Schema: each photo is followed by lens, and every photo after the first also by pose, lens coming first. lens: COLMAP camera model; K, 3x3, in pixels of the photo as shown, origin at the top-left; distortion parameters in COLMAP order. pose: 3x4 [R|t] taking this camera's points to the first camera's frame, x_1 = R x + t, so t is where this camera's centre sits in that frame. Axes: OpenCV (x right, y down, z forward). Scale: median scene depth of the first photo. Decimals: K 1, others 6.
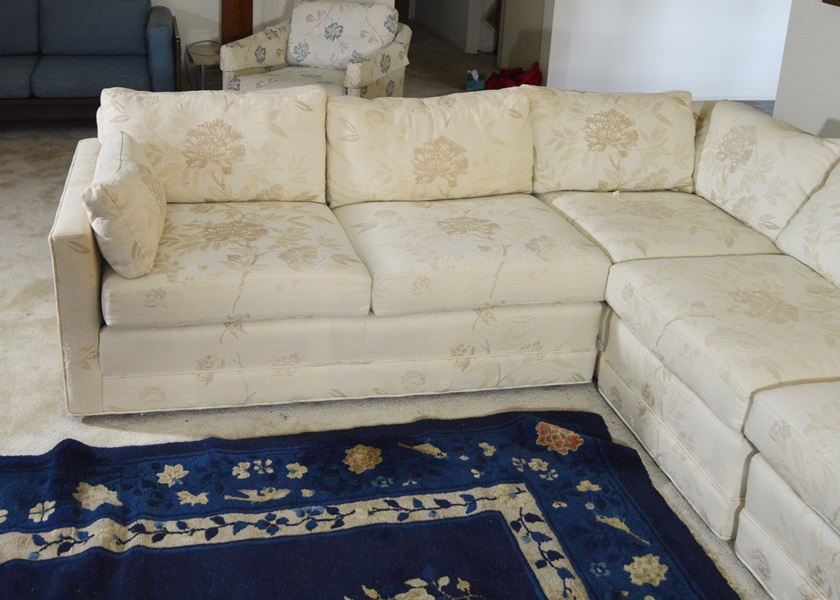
lens RADIAL K [[936.5, 0, 418.6], [0, 936.5, 204.3], [0, 0, 1]] dist [-0.076384, 0.002956]
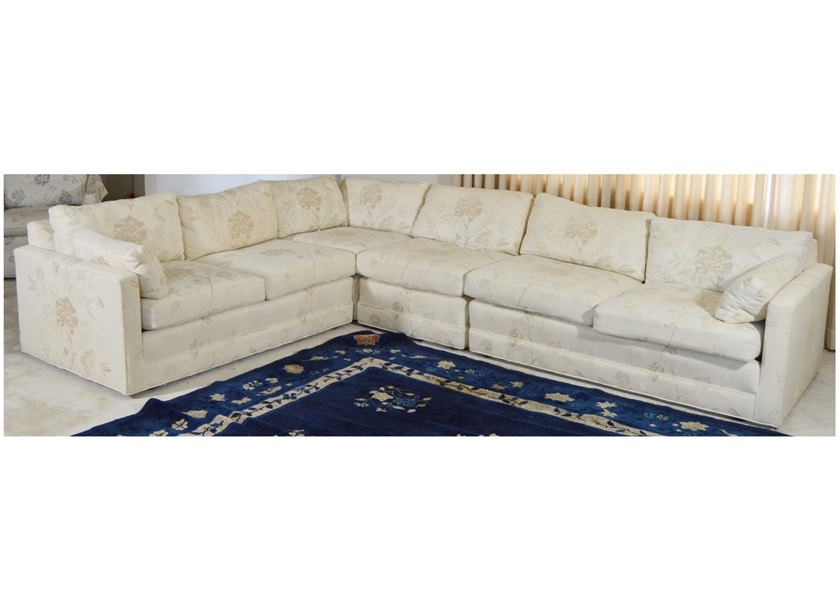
lens RADIAL K [[780.2, 0, 419.8], [0, 780.2, 213.0], [0, 0, 1]] dist [-0.093791, 0.002404]
pose [[0.756417, -0.143015, 0.638264, -0.785914], [0.230773, 0.971404, -0.055832, 0.110097], [-0.612027, 0.189526, 0.767791, -0.390770]]
